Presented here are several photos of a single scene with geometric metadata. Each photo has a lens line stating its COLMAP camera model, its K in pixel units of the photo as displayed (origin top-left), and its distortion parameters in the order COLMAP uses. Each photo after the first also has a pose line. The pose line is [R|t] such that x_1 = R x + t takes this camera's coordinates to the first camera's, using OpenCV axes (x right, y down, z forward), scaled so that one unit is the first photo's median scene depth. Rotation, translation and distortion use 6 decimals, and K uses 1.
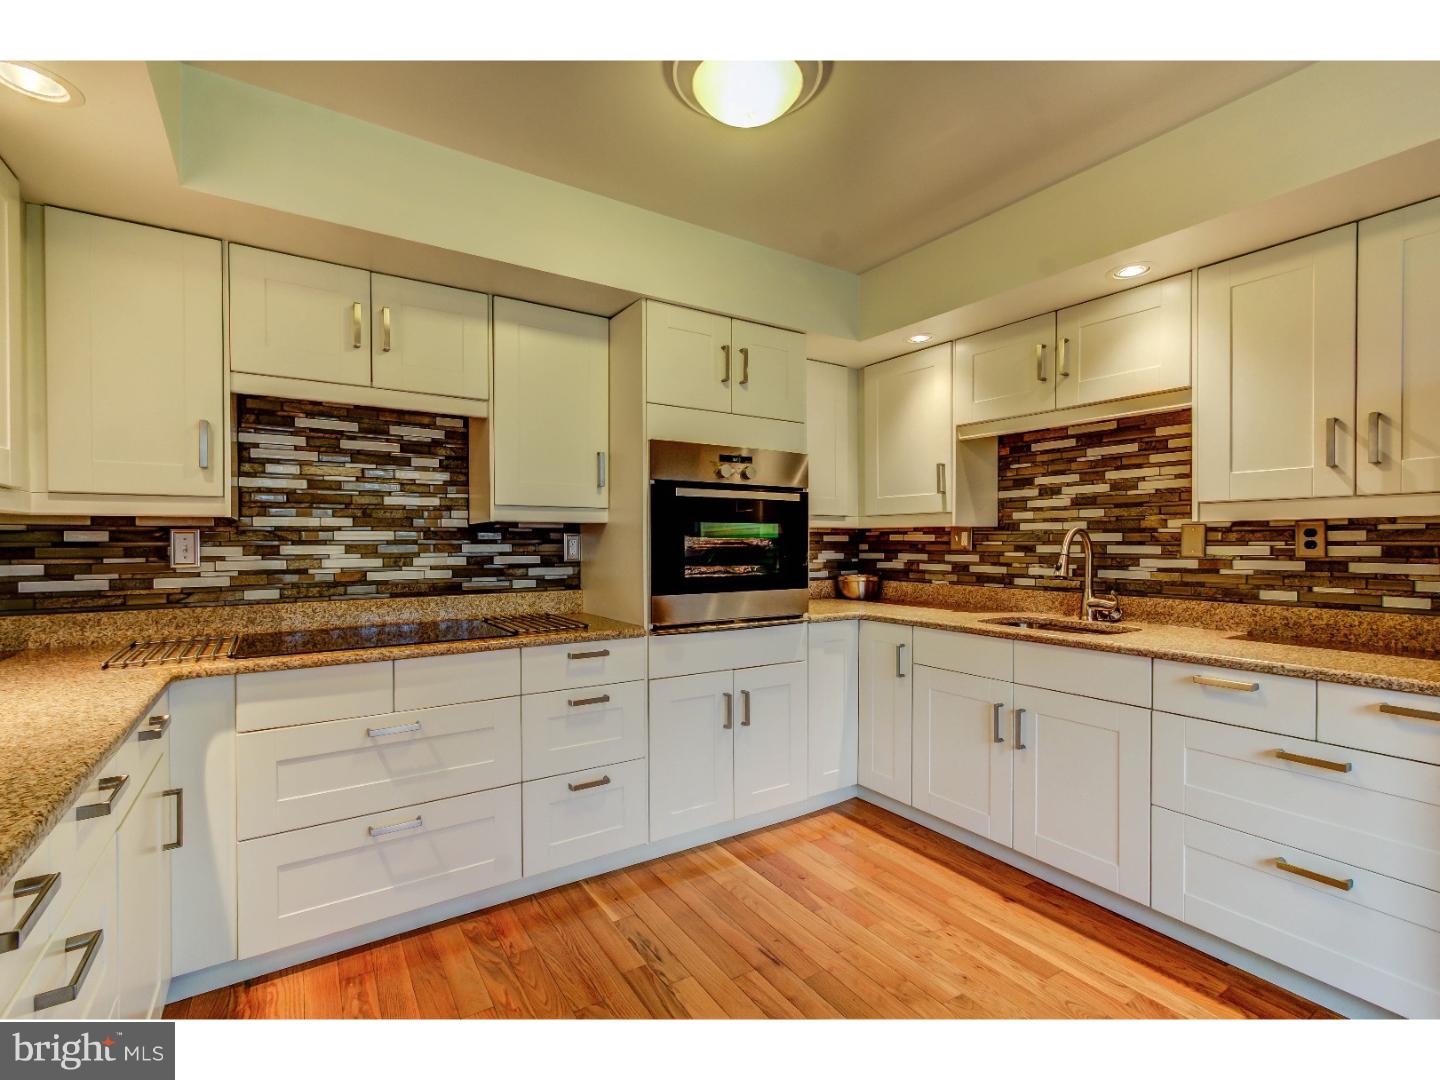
lens RADIAL K [[656.5, 0, 718.5], [0, 656.5, 542.7], [0, 0, 1]] dist [0.004695, 0.002639]
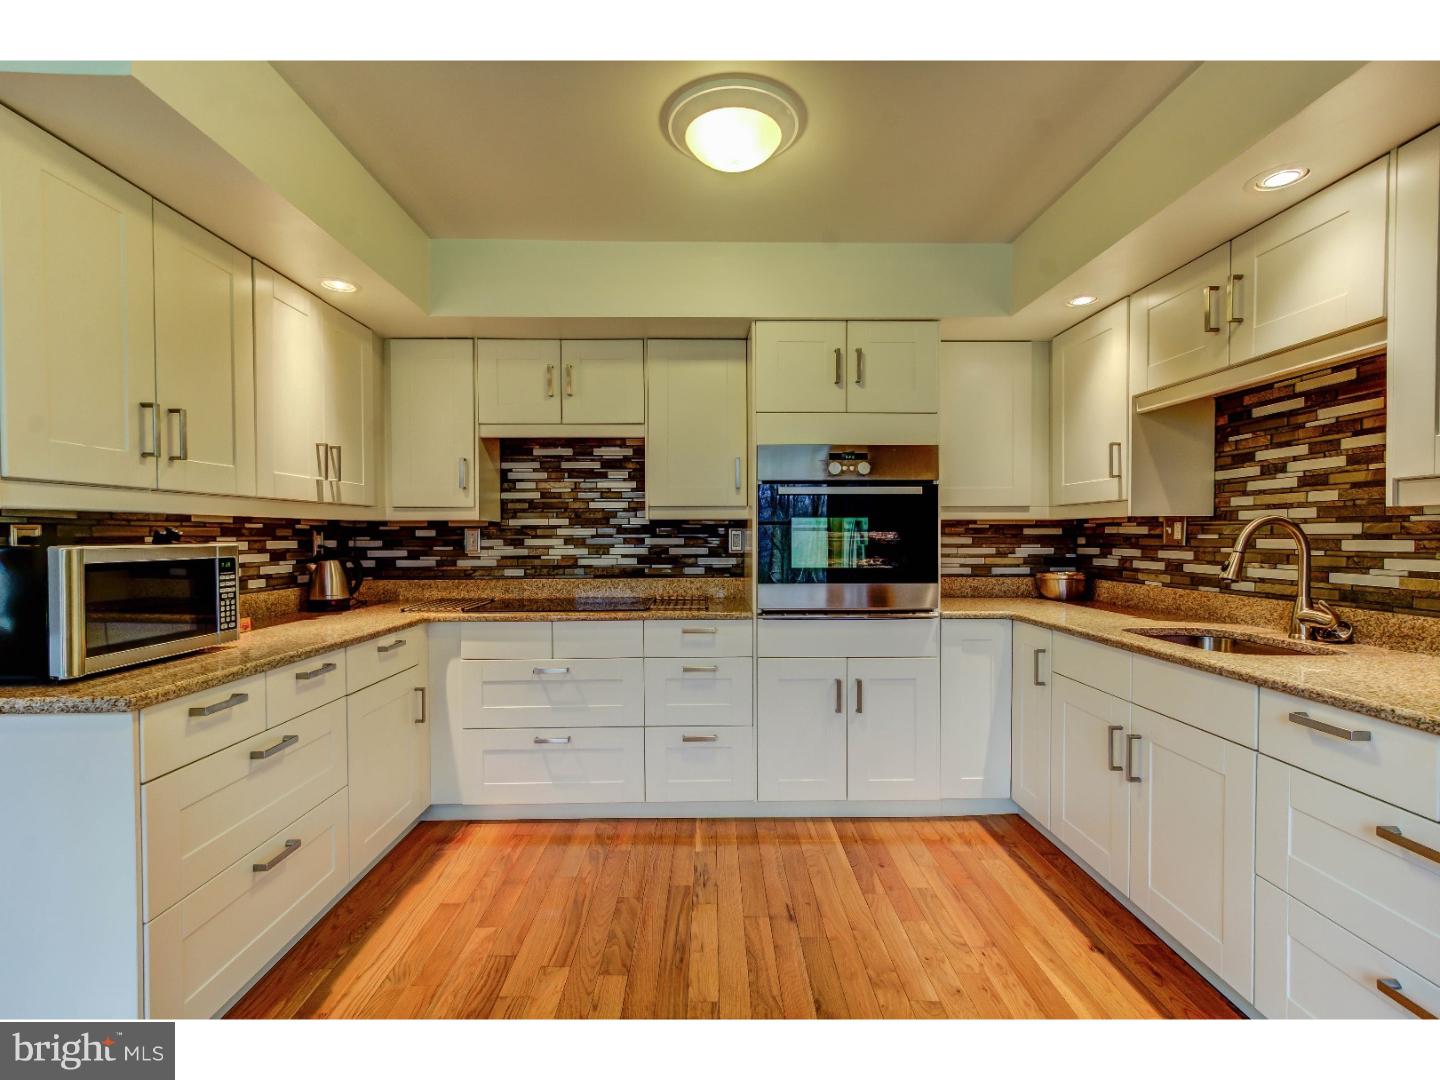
lens RADIAL K [[656.5, 0, 714.7], [0, 656.5, 542.6], [0, 0, 1]] dist [0.004695, 0.002639]
pose [[0.846828, 0.003863, -0.531853, 0.415726], [0.001834, 0.999946, 0.010183, -0.001480], [0.531864, -0.009598, 0.846776, 0.004559]]
